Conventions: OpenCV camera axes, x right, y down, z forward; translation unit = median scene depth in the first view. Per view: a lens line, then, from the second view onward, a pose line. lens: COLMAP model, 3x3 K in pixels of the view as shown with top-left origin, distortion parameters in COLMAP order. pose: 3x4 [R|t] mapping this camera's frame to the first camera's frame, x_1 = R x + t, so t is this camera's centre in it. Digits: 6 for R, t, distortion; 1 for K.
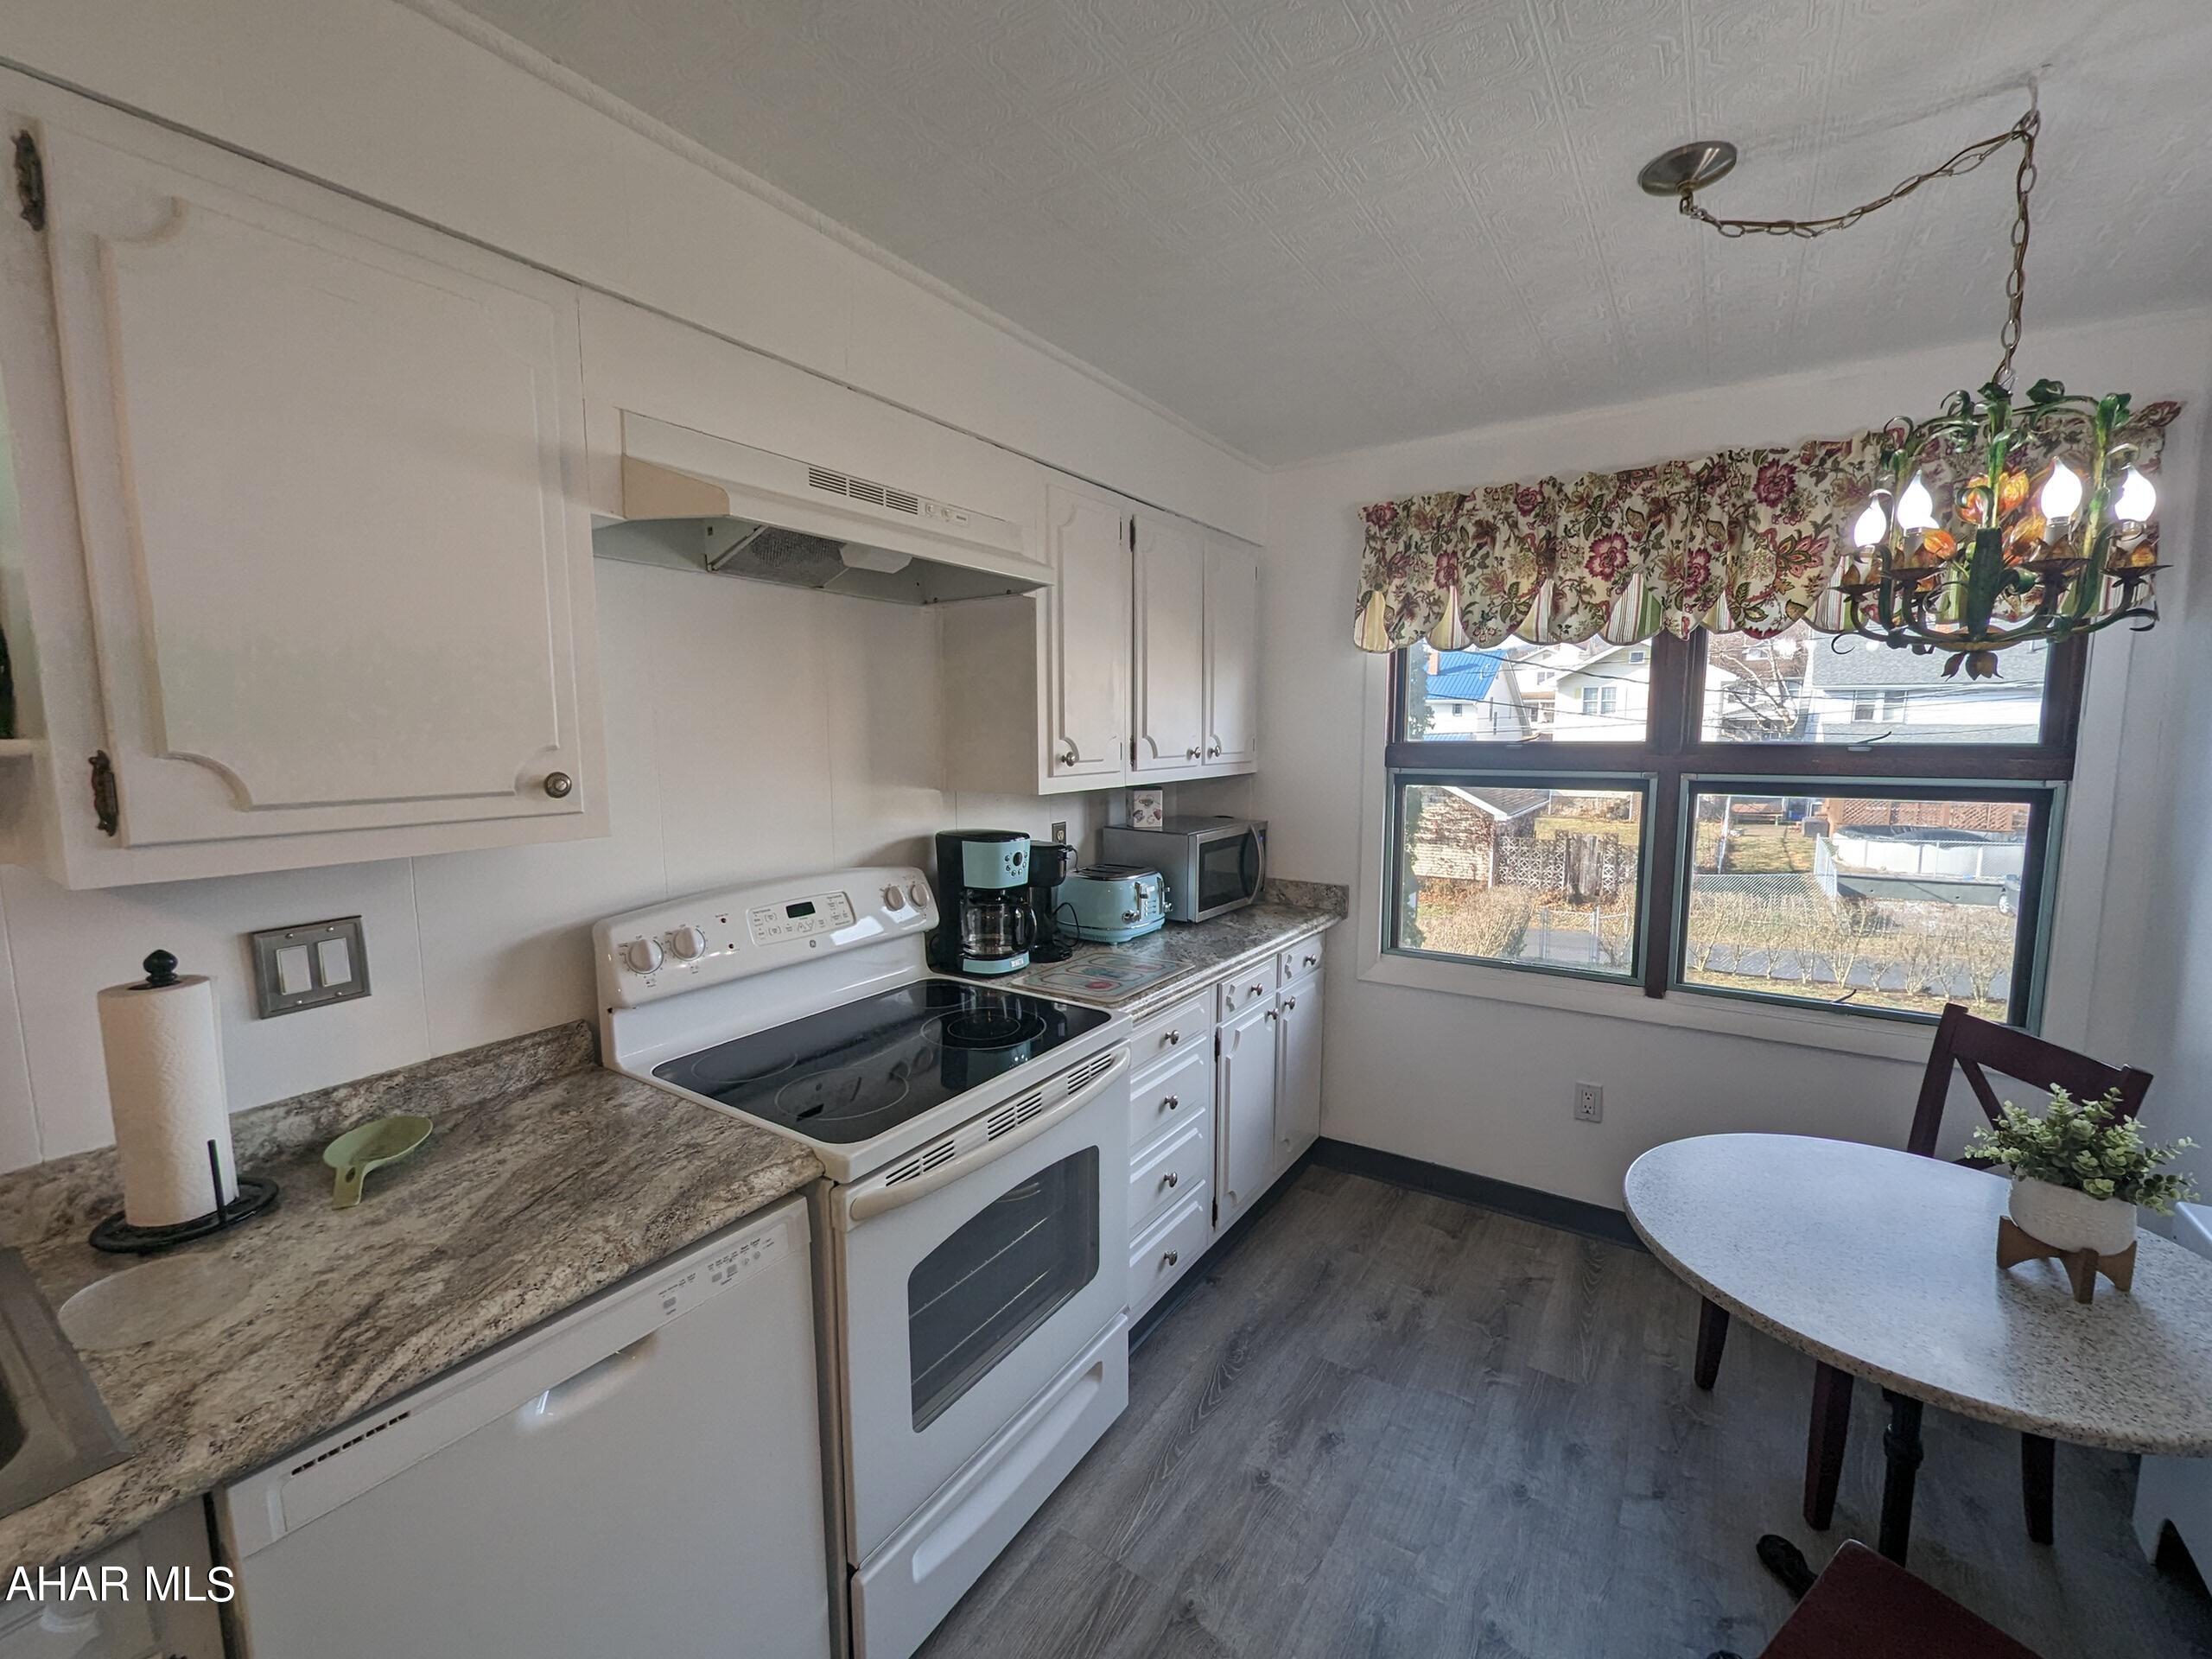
lens RADIAL K [[917.1, 0, 1101.3], [0, 917.1, 834.1], [0, 0, 1]] dist [-0.001158, 0.000753]
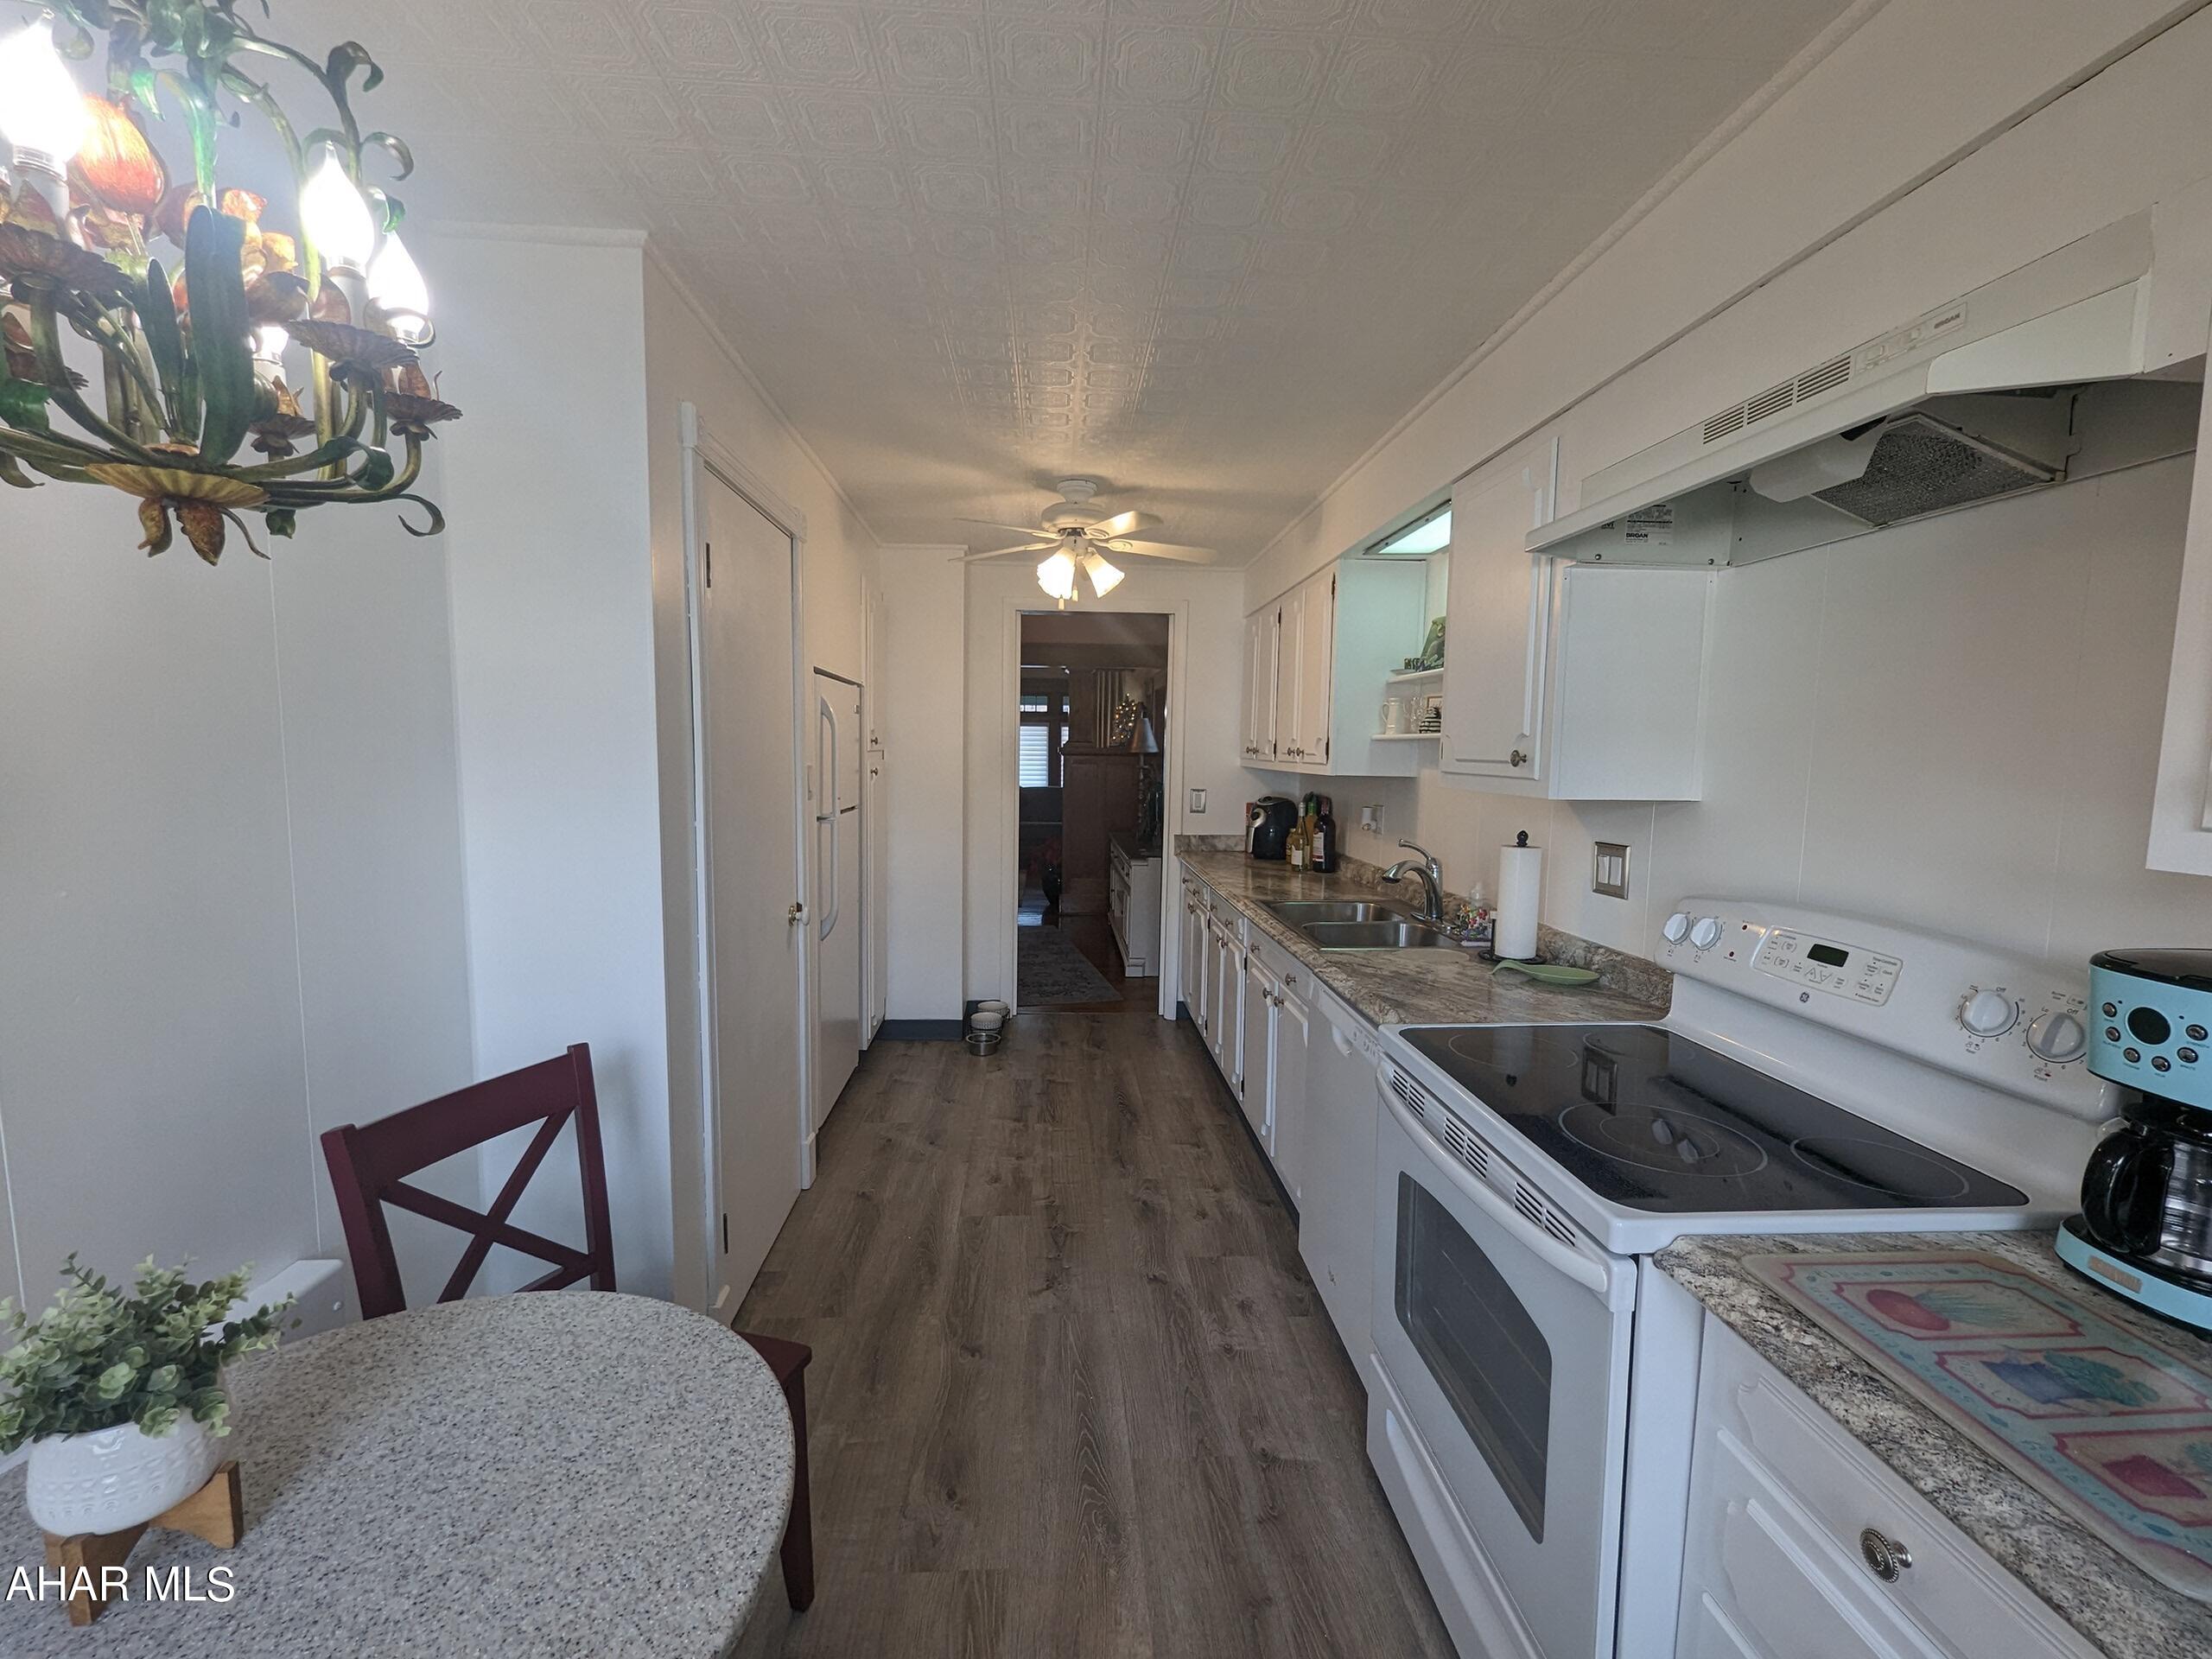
lens RADIAL K [[917.1, 0, 1114.5], [0, 917.1, 829.5], [0, 0, 1]] dist [-0.001158, 0.000753]
pose [[-0.786833, 0.047452, -0.615339, 0.468765], [-0.084825, 0.979263, 0.183981, -0.085171], [0.611309, 0.196958, -0.766491, 0.939040]]
